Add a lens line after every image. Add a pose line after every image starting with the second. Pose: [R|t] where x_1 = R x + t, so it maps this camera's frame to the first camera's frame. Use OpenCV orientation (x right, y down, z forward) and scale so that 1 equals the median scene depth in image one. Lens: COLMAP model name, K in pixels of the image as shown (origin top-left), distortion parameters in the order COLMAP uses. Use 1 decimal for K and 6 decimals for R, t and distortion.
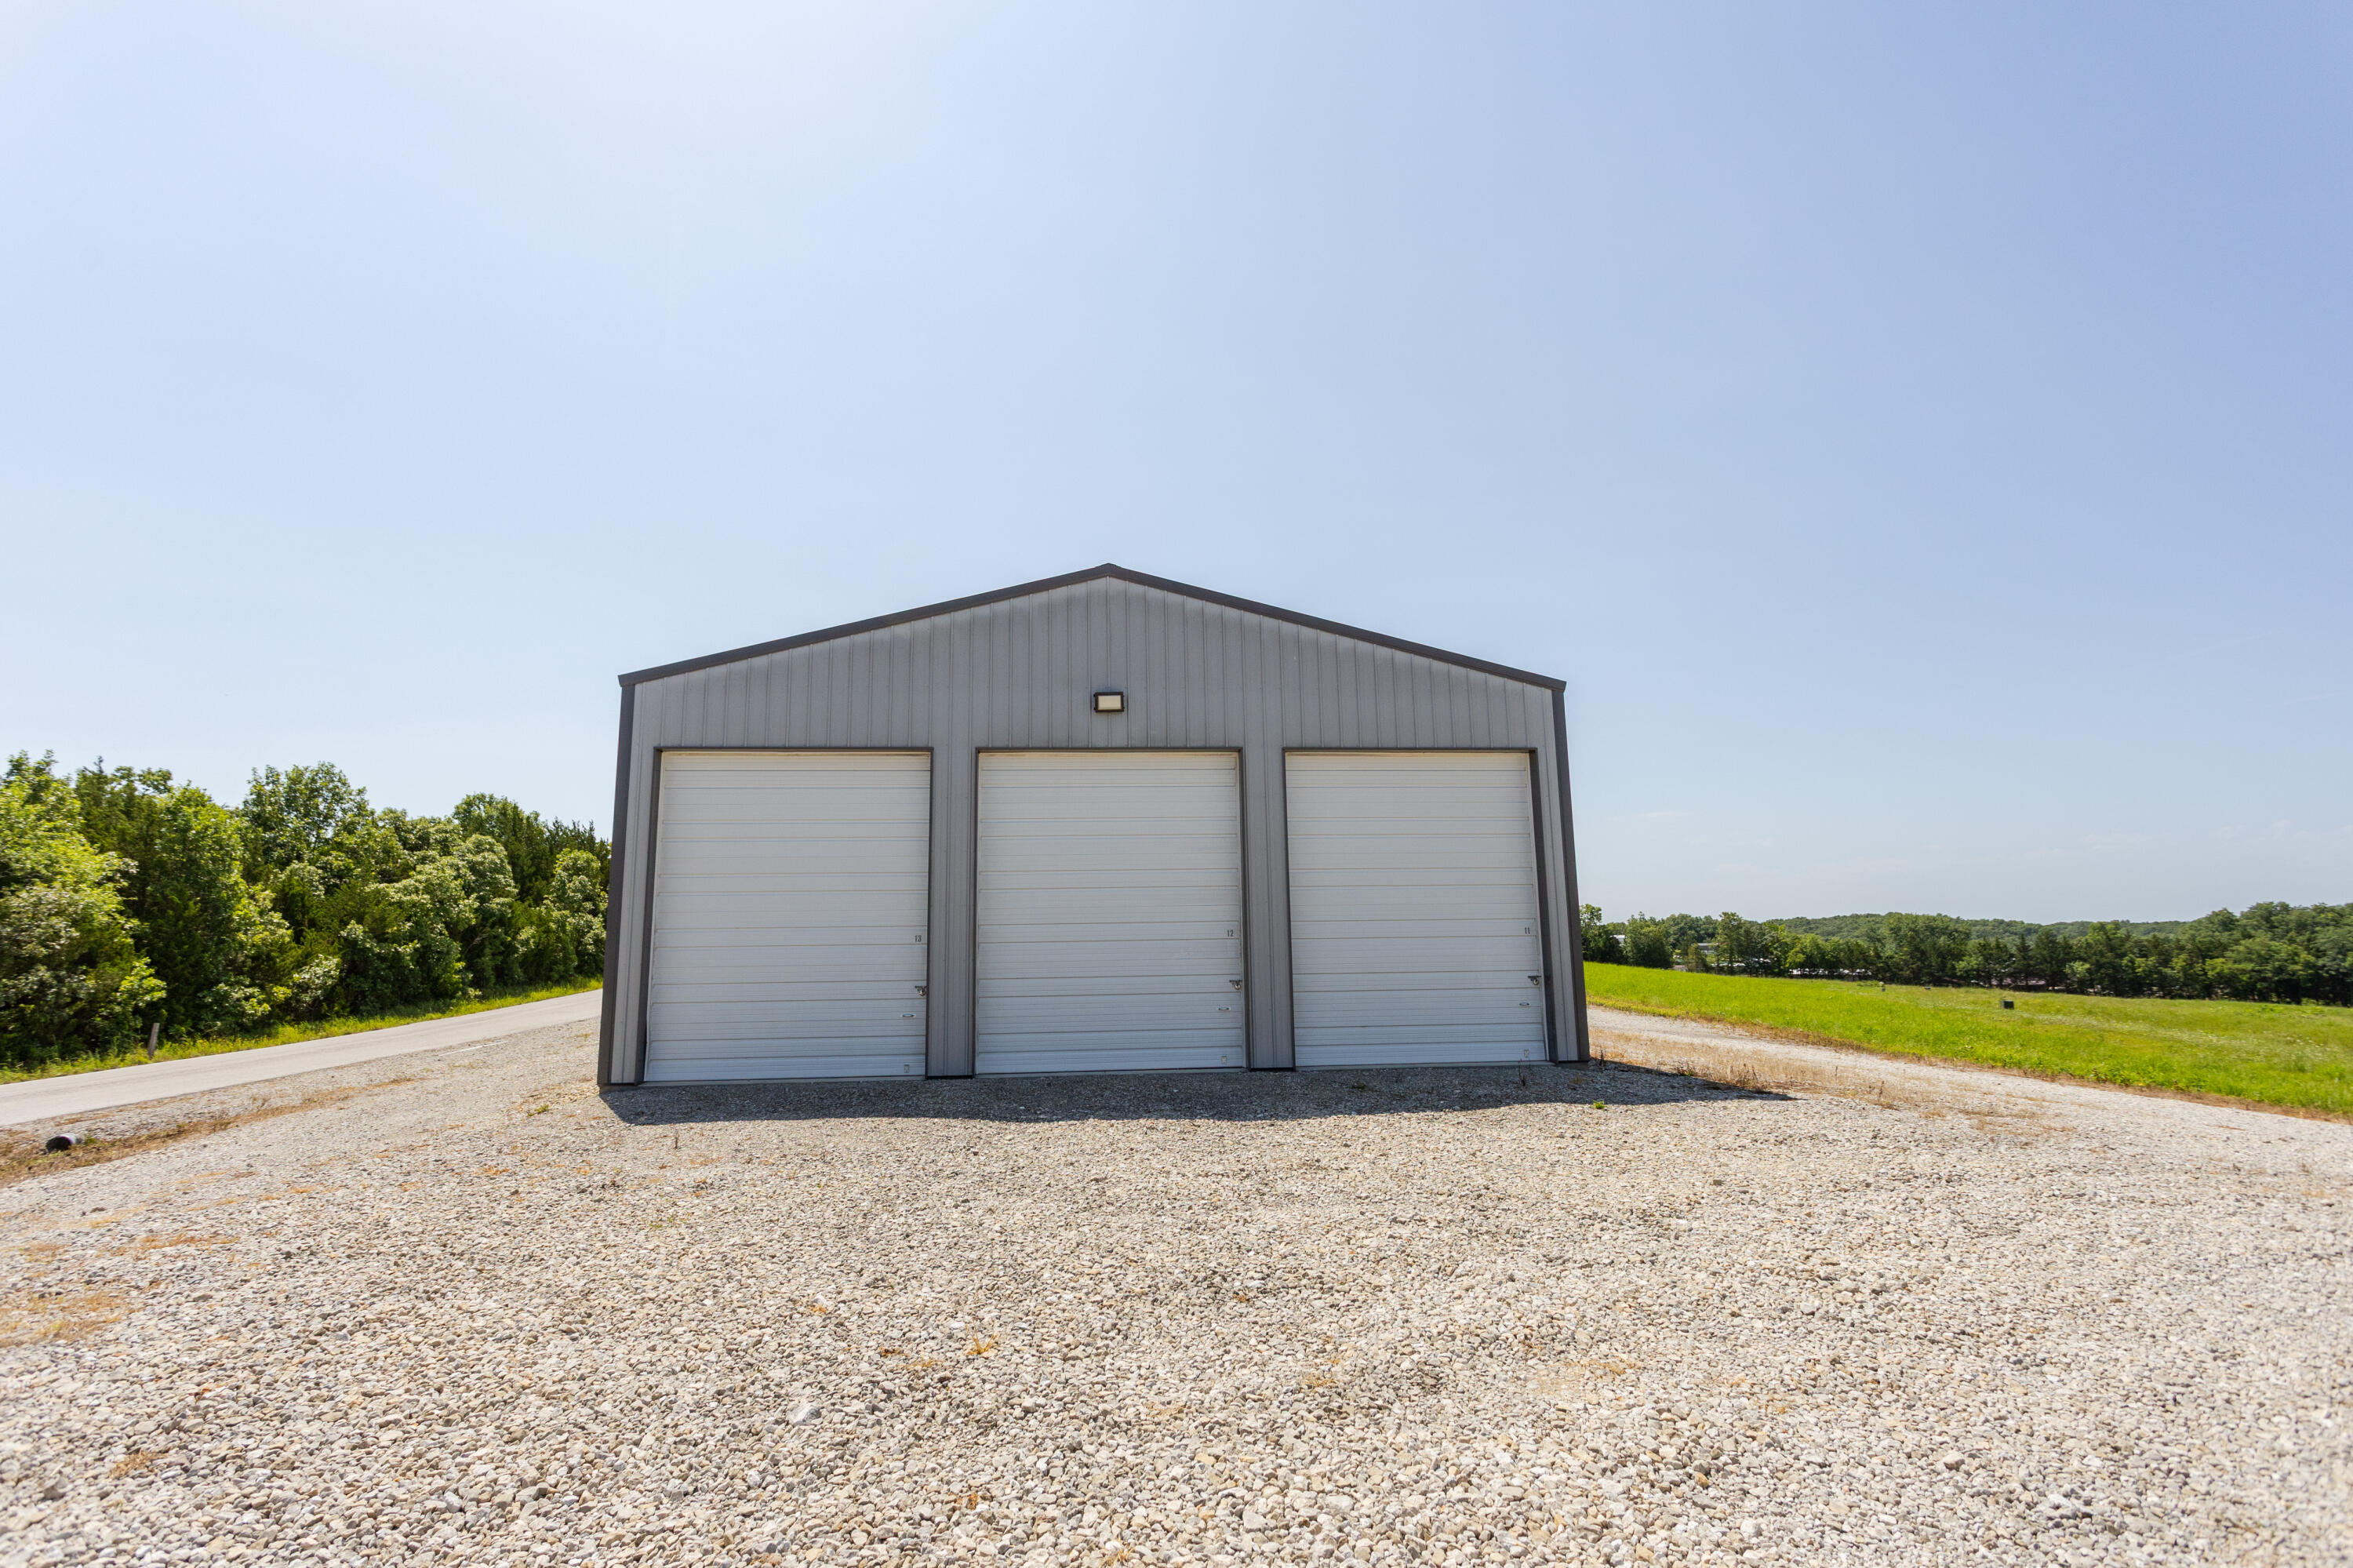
lens RADIAL K [[1126.0, 0, 1183.2], [0, 1126.0, 780.7], [0, 0, 1]] dist [0.000008, -0.002495]
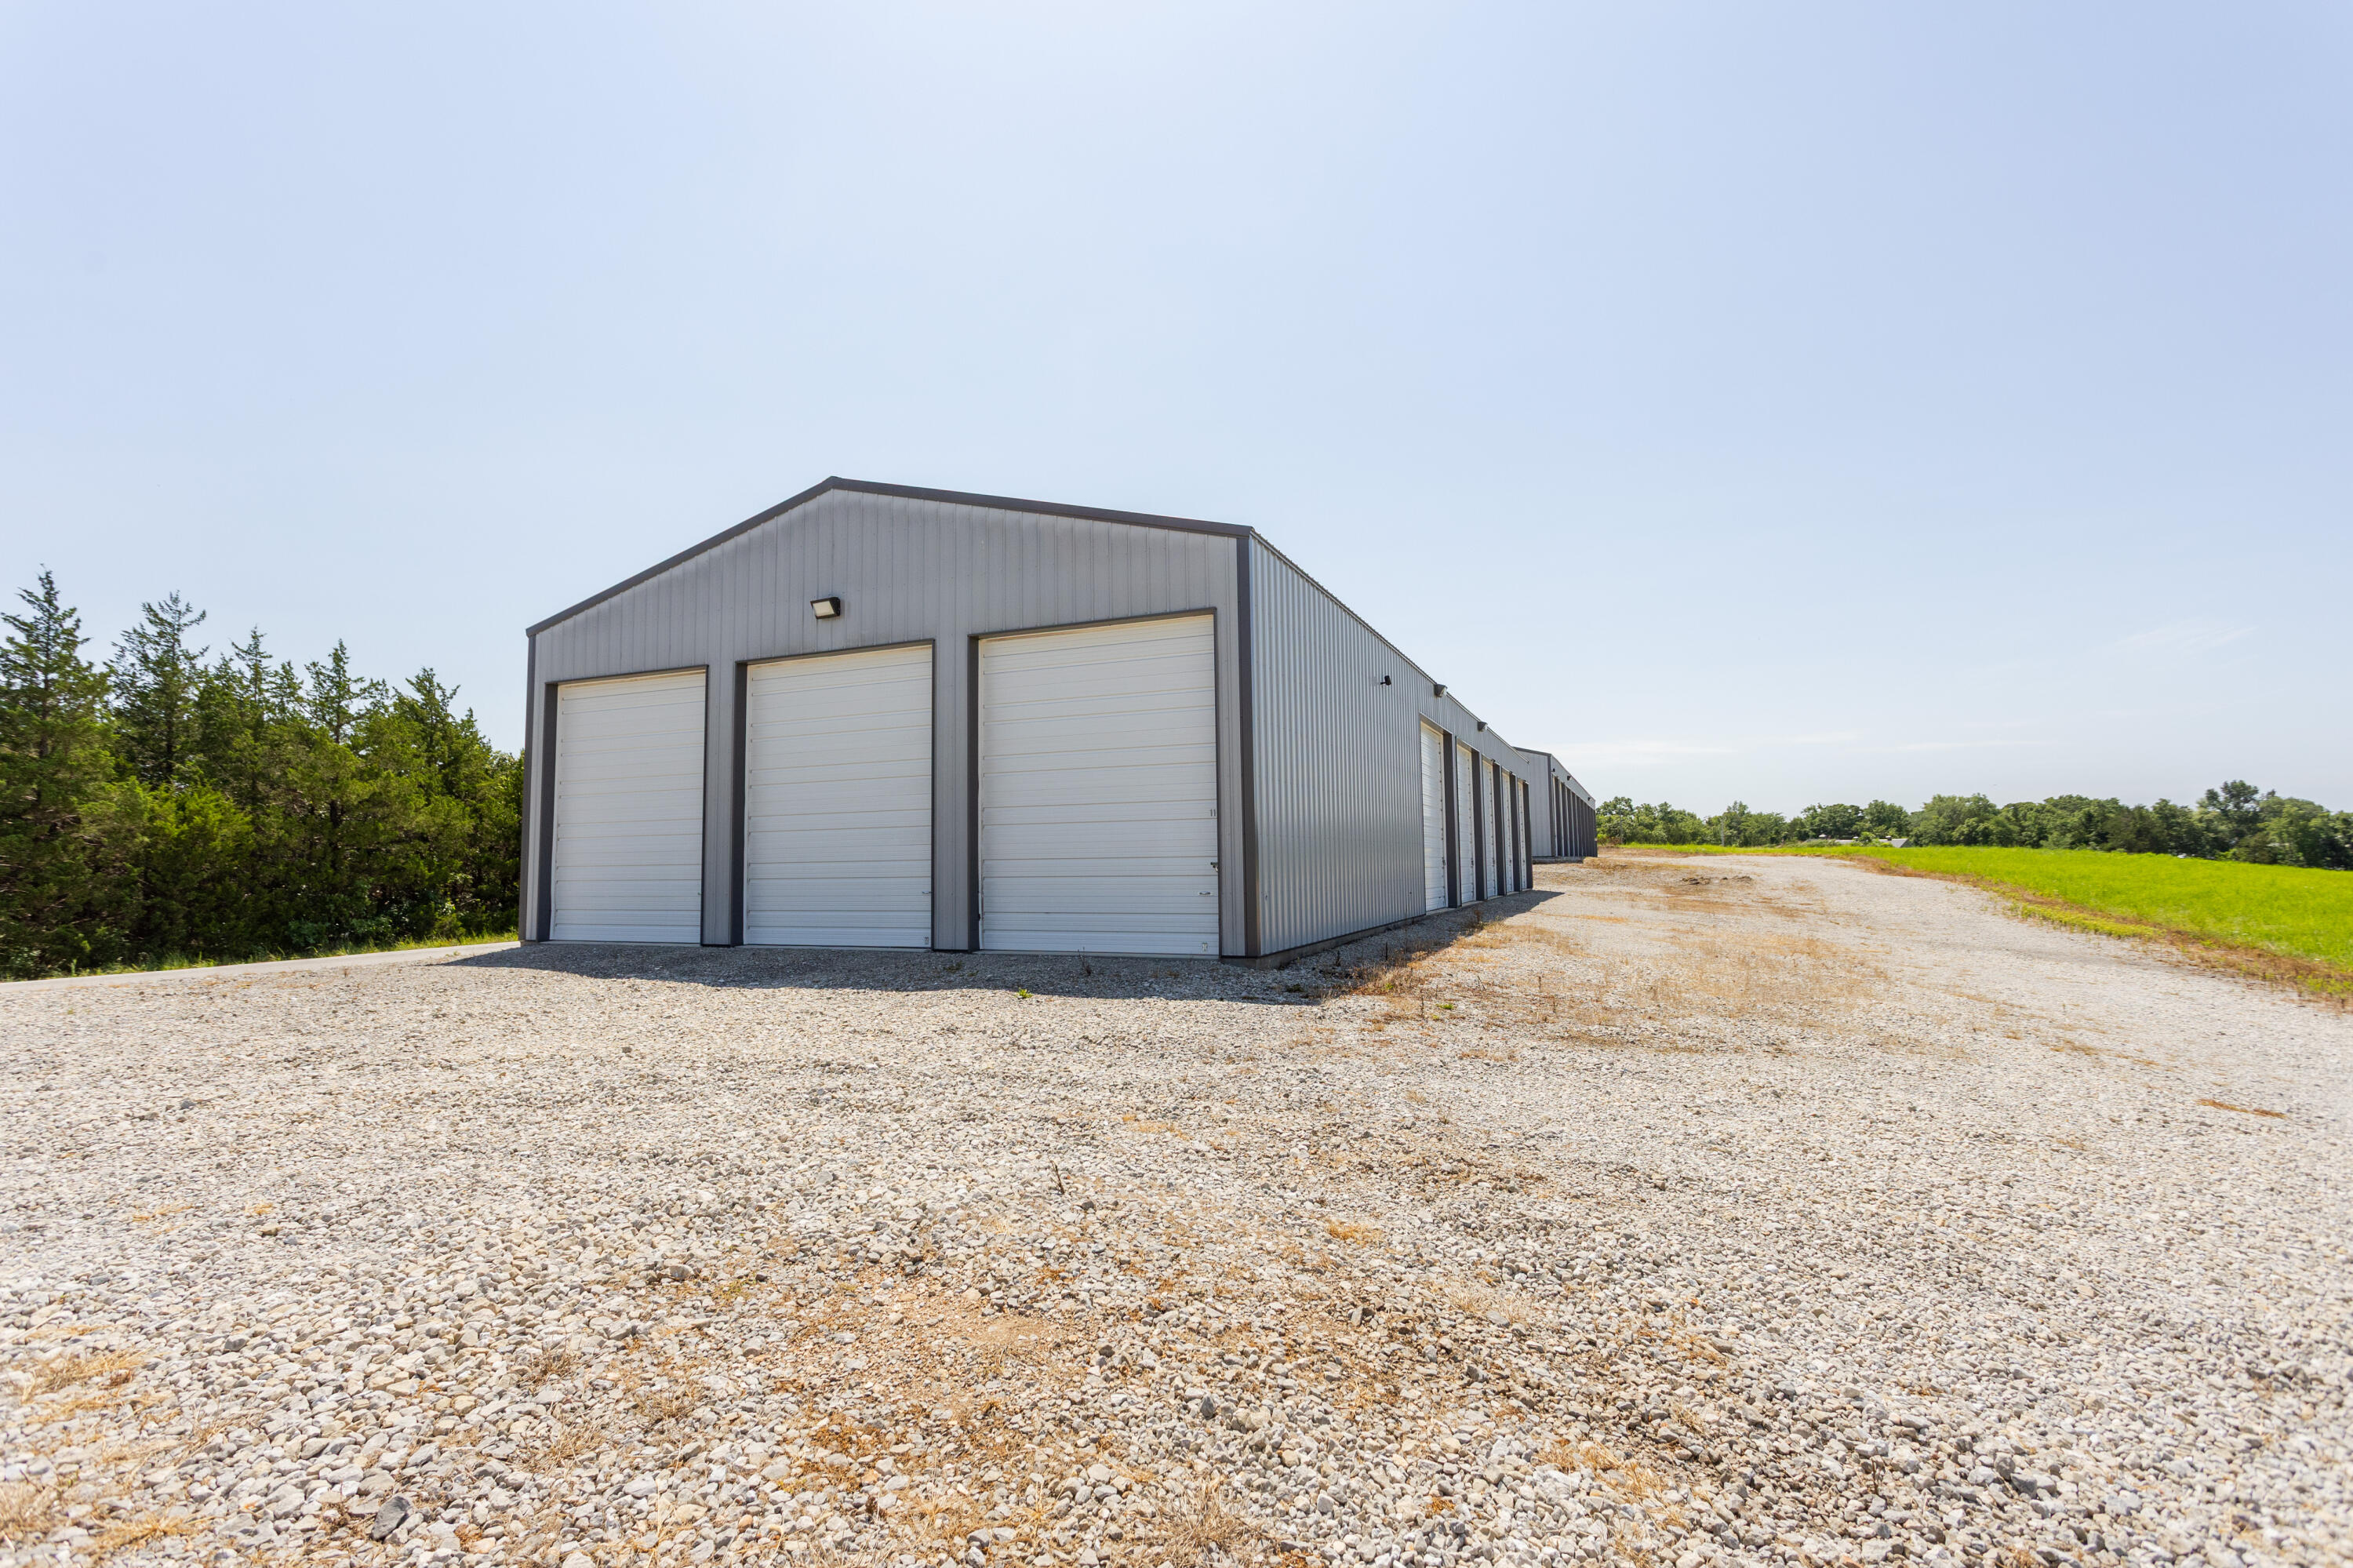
lens RADIAL K [[1126.0, 0, 1178.0], [0, 1126.0, 803.5], [0, 0, 1]] dist [0.000008, -0.002495]
pose [[0.869772, -0.021107, -0.493002, 0.736715], [0.075746, 0.992955, 0.091122, 0.041705], [0.487606, -0.116598, 0.865243, 0.207009]]
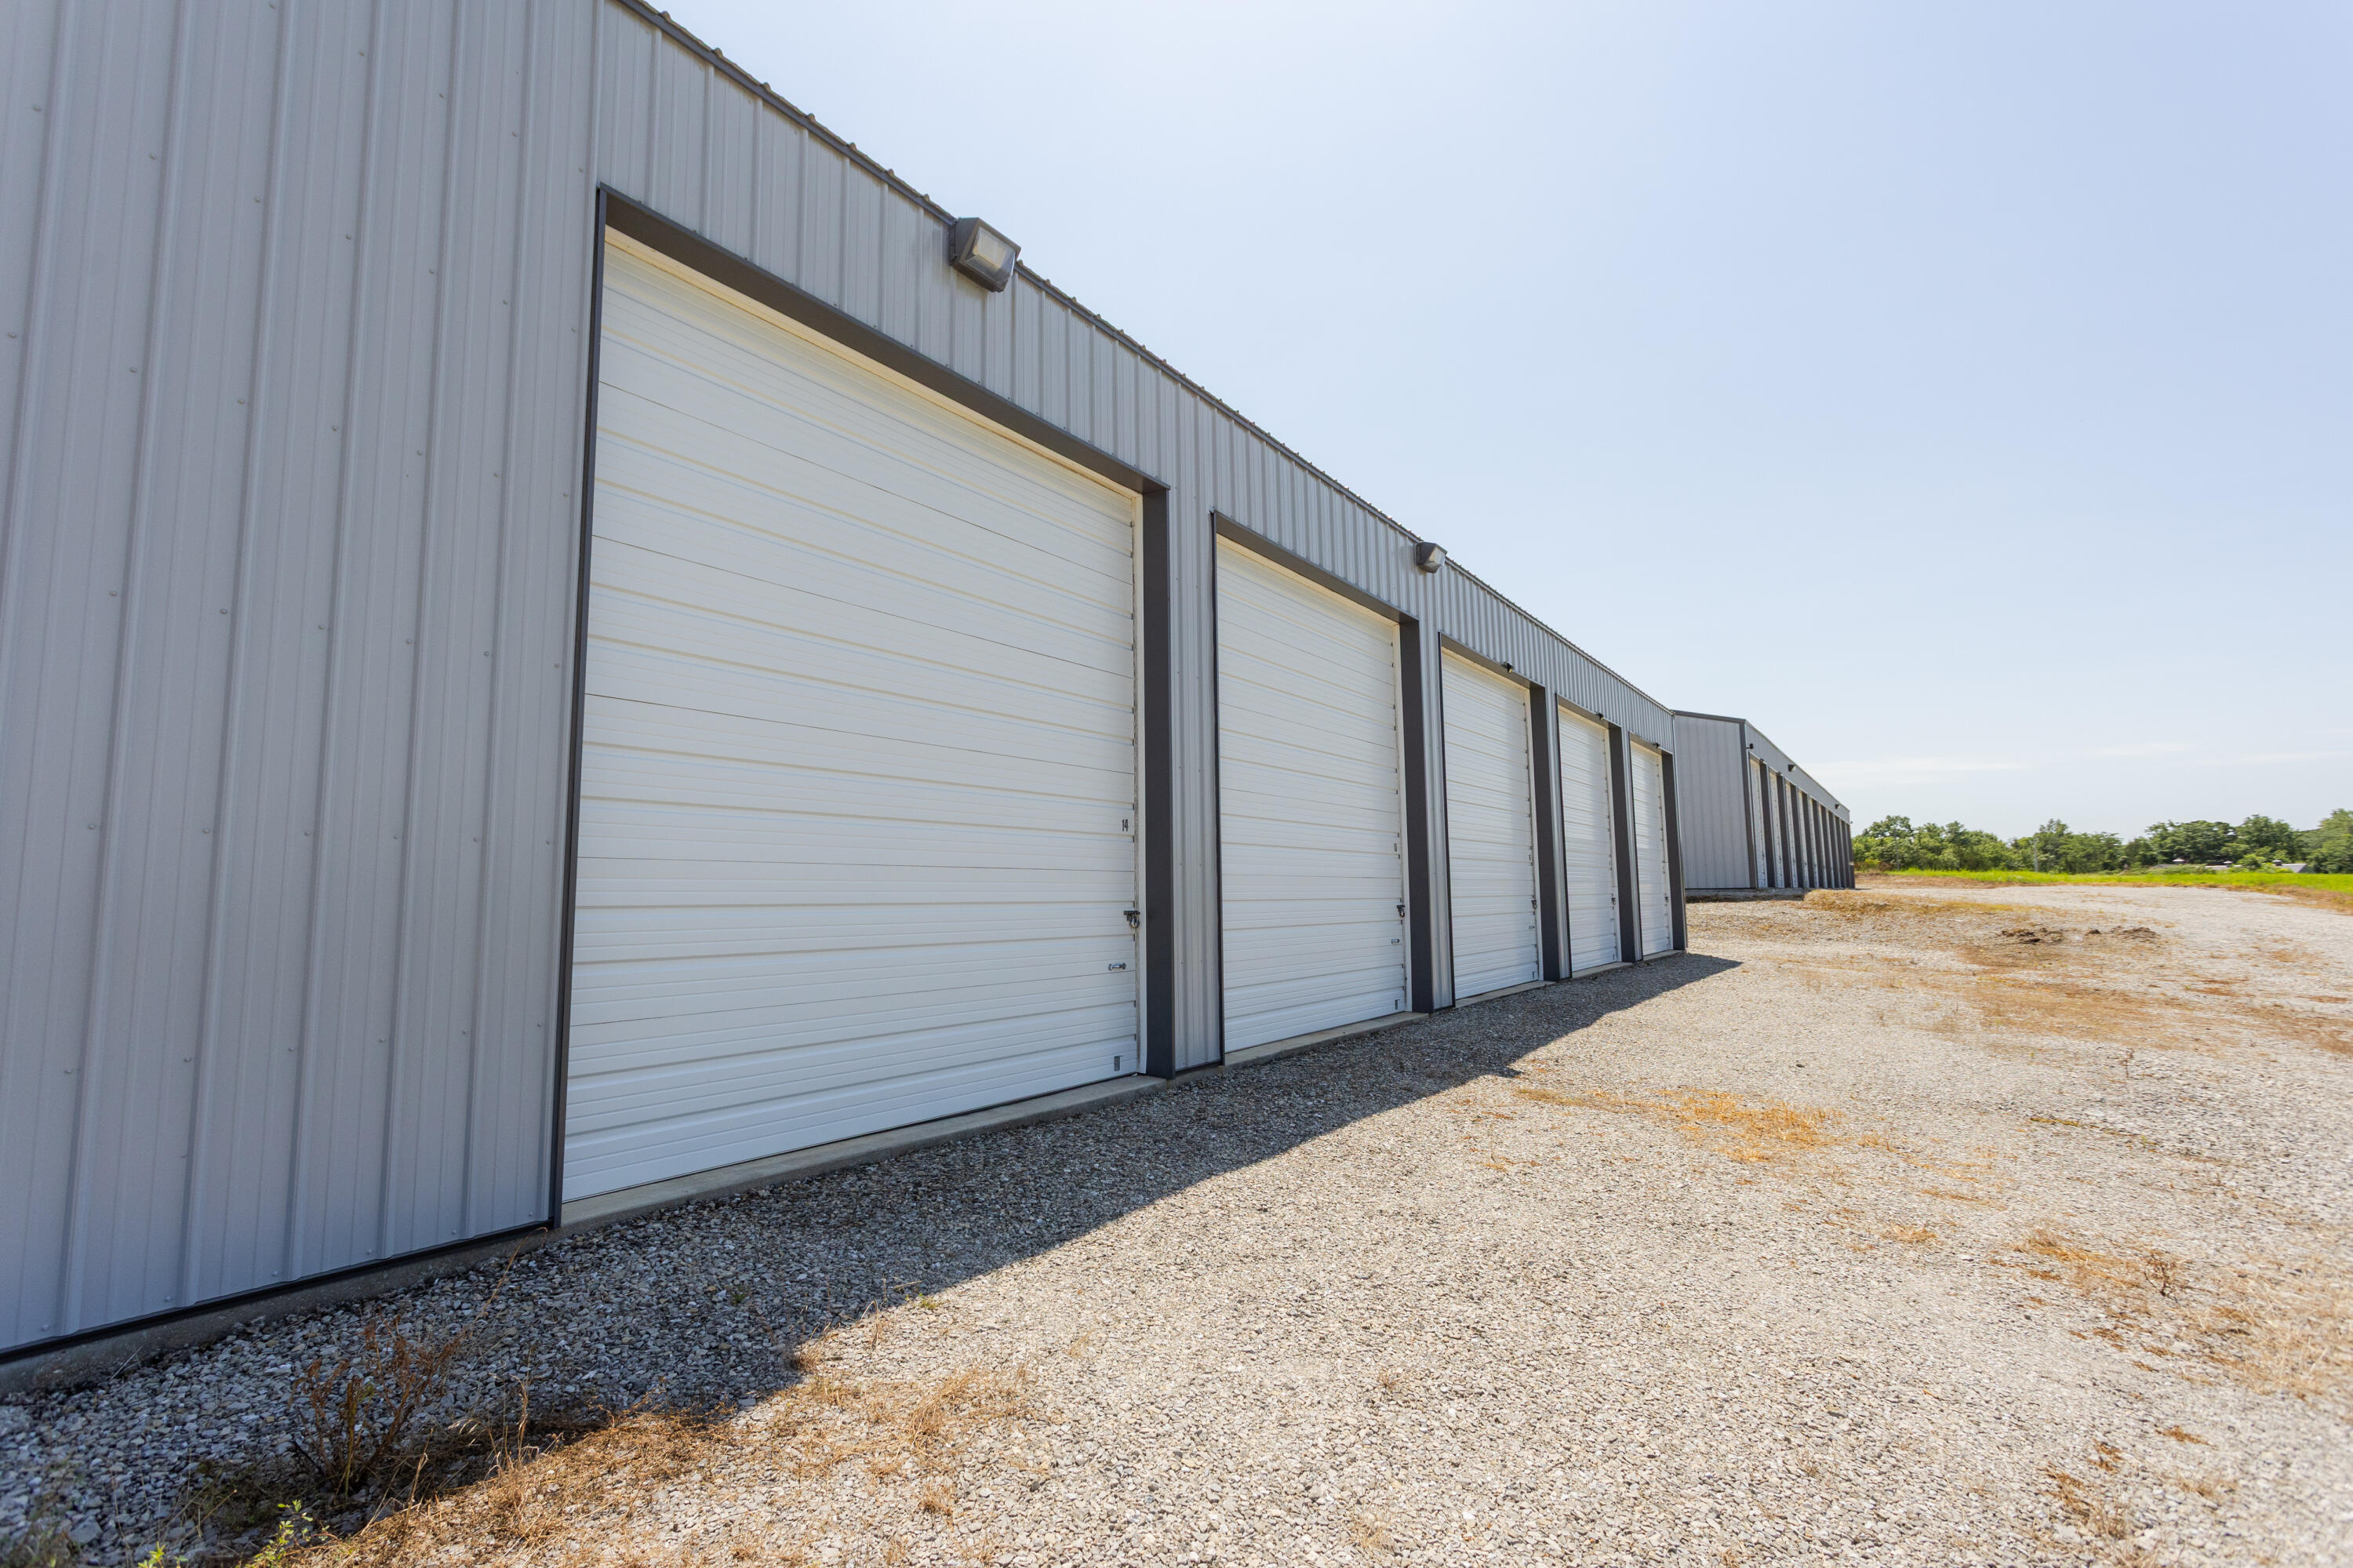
lens RADIAL K [[1126.0, 0, 1128.3], [0, 1126.0, 775.4], [0, 0, 1]] dist [0.000008, -0.002495]
pose [[0.737783, -0.061828, -0.672200, 0.656954], [0.103084, 0.994436, 0.021675, 0.148450], [0.667120, -0.085285, 0.740052, 0.899705]]
